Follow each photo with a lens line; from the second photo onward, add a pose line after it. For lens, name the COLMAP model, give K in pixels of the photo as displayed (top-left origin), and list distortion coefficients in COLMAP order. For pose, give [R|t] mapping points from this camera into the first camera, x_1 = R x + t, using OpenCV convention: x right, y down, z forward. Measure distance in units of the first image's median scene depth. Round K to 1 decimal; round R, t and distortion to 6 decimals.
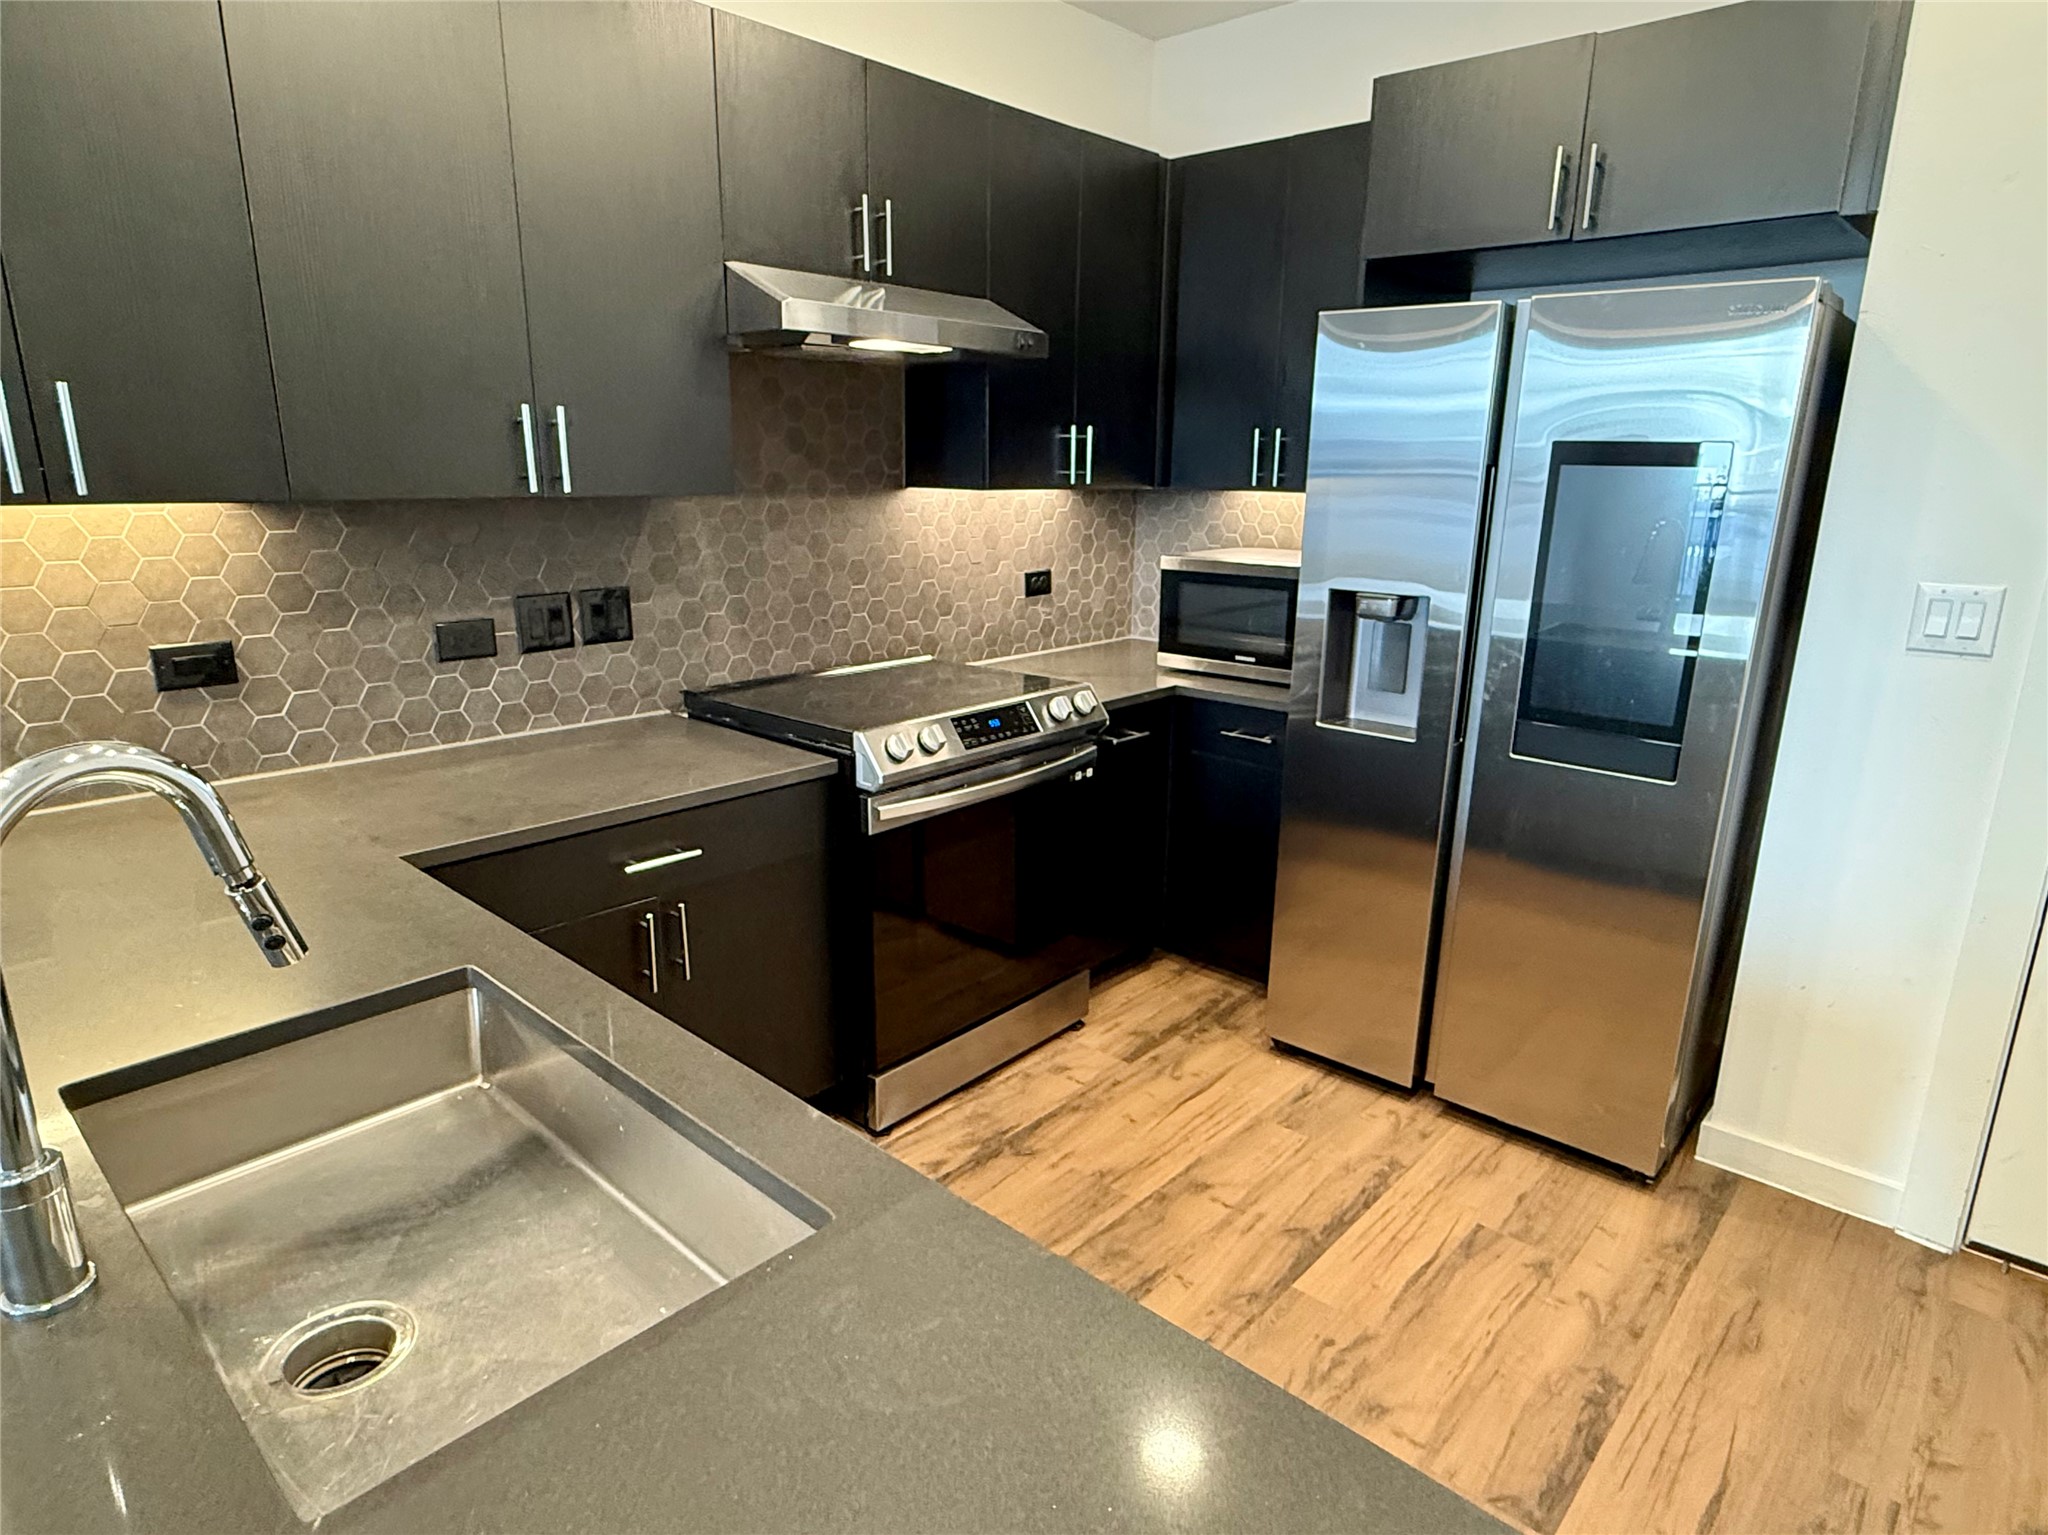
lens RADIAL K [[1146.8, 0, 1018.5], [0, 1146.8, 770.5], [0, 0, 1]] dist [-0.004945, -0.001236]
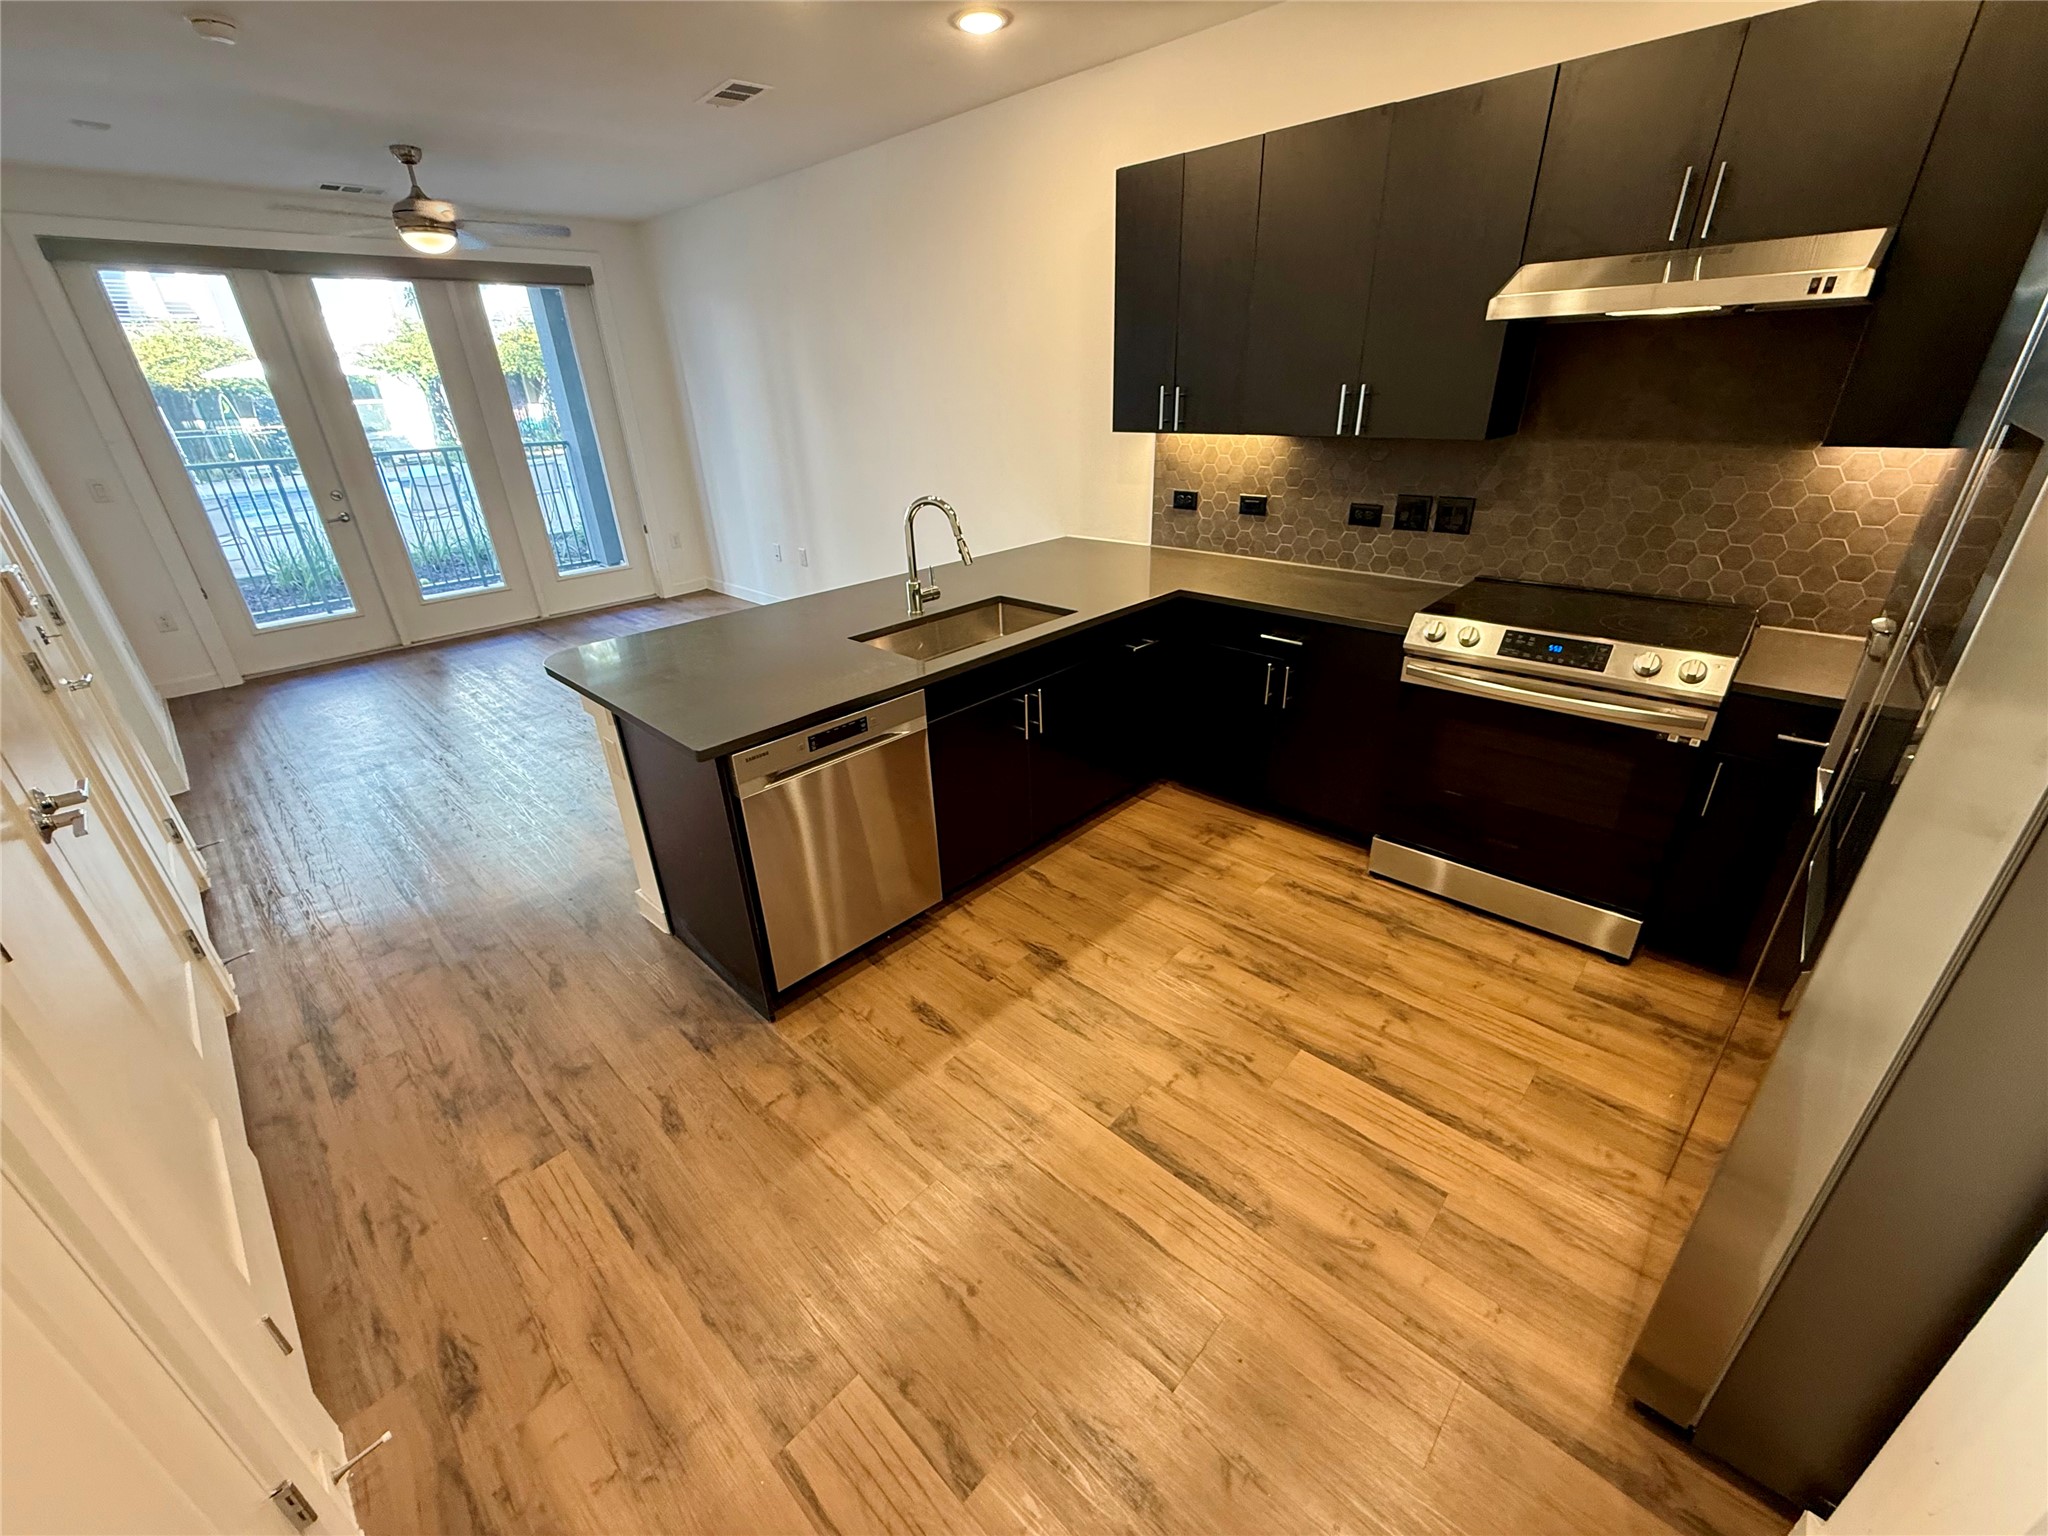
lens RADIAL K [[812.5, 0, 1026.7], [0, 812.5, 767.7], [0, 0, 1]] dist [-0.010875, -0.000291]
pose [[-0.013715, 0.415663, -0.909415, 0.850246], [-0.230074, 0.883785, 0.407418, -0.154916], [0.973077, 0.214820, 0.083512, 0.434982]]
